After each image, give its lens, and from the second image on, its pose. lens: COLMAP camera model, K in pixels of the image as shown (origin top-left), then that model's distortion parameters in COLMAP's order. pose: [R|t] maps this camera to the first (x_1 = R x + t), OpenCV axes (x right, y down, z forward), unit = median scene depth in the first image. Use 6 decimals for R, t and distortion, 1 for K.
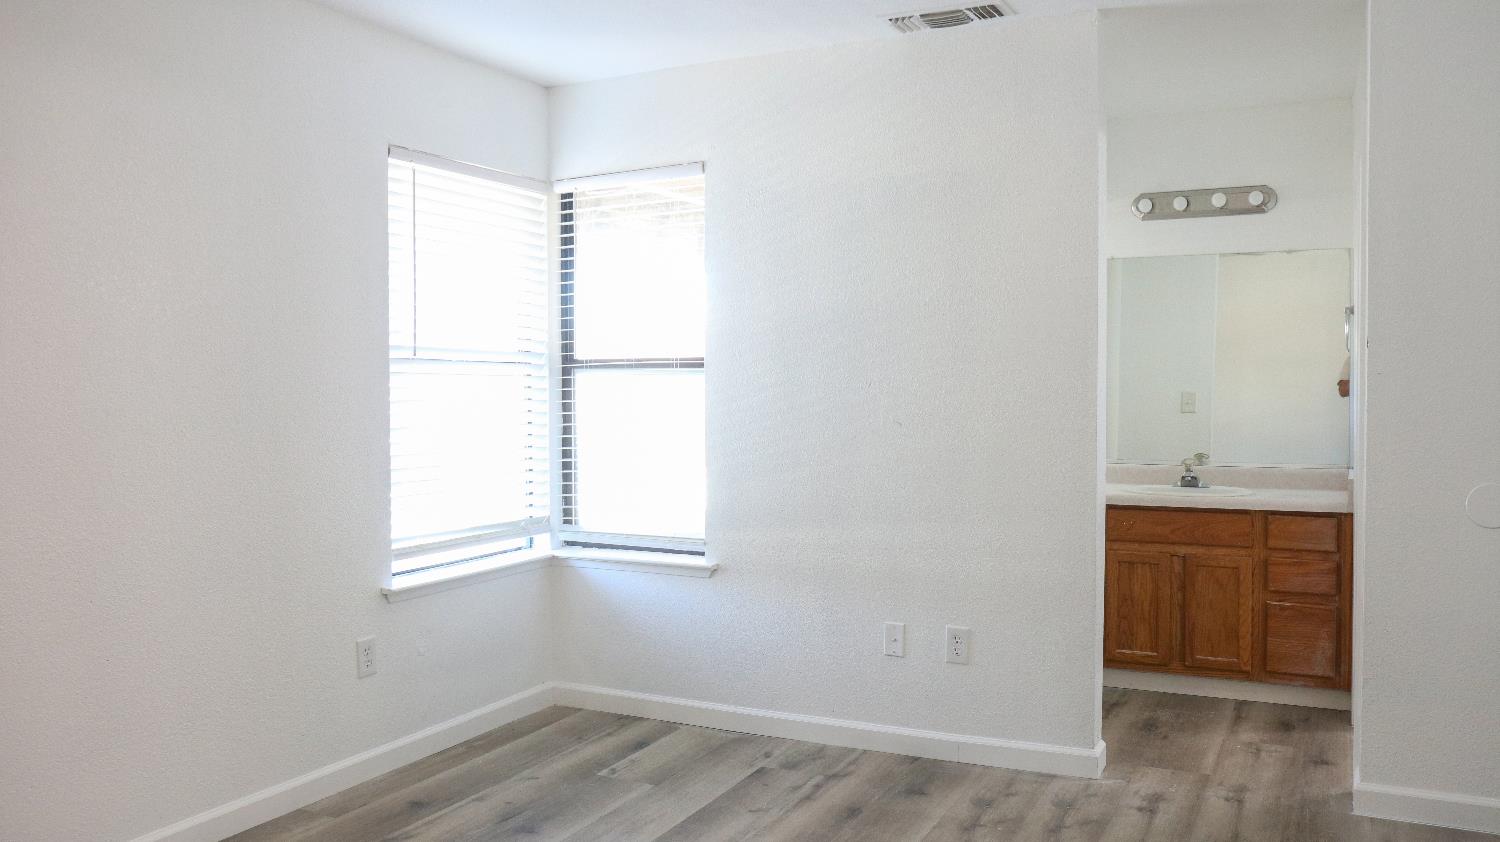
lens RADIAL K [[1176.3, 0, 761.3], [0, 1176.3, 409.4], [0, 0, 1]] dist [-0.106019, 0.113034]
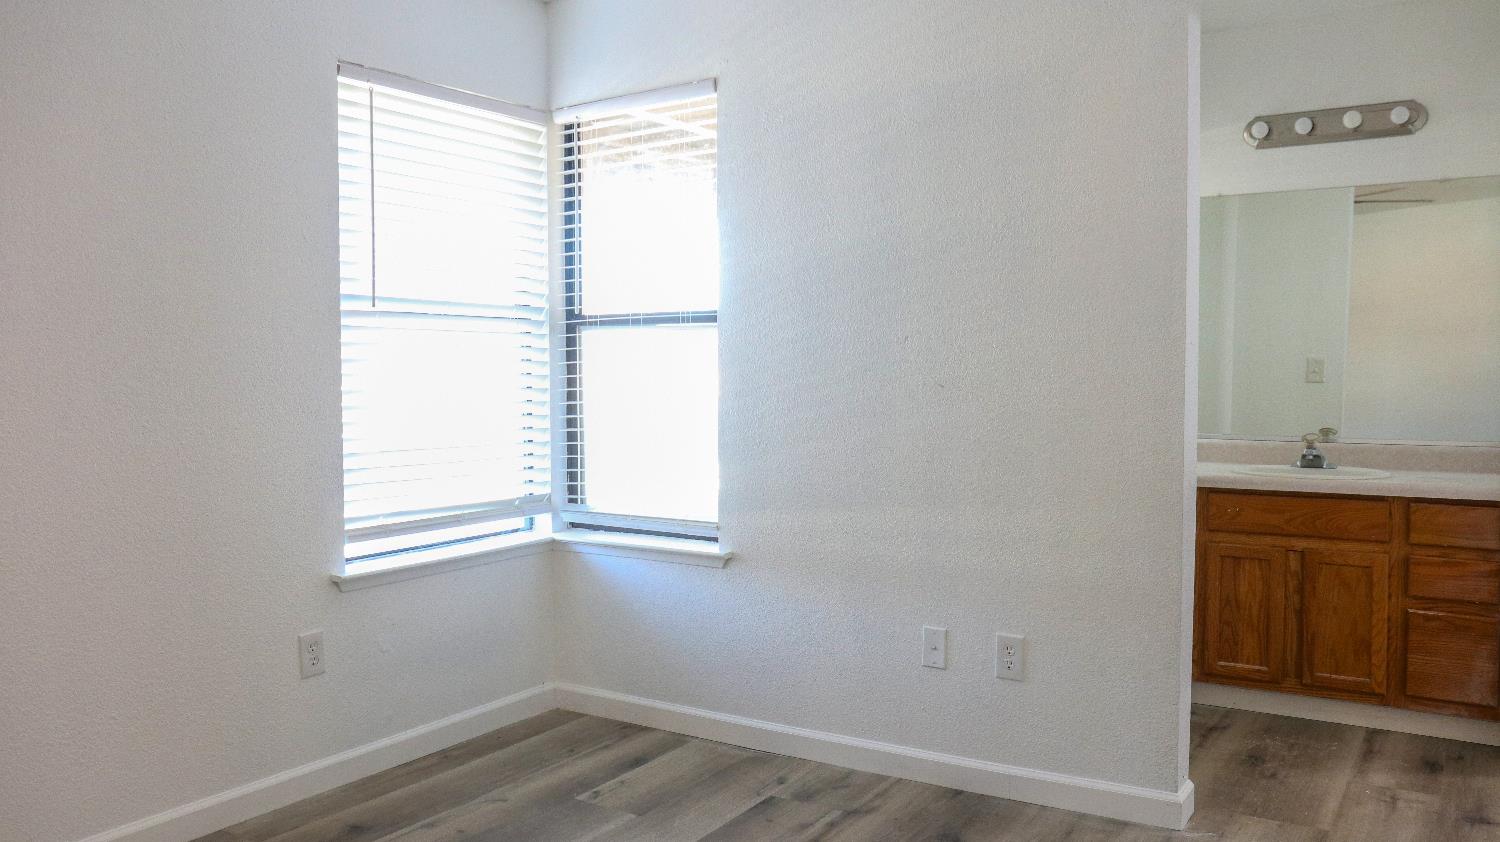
lens RADIAL K [[1176.3, 0, 761.3], [0, 1176.3, 409.4], [0, 0, 1]] dist [-0.106019, 0.113034]
pose [[0.994351, 0.003994, -0.106069, 0.074341], [-0.002099, 0.999836, 0.017979, 0.012872], [0.106124, -0.017655, 0.994196, 0.158702]]
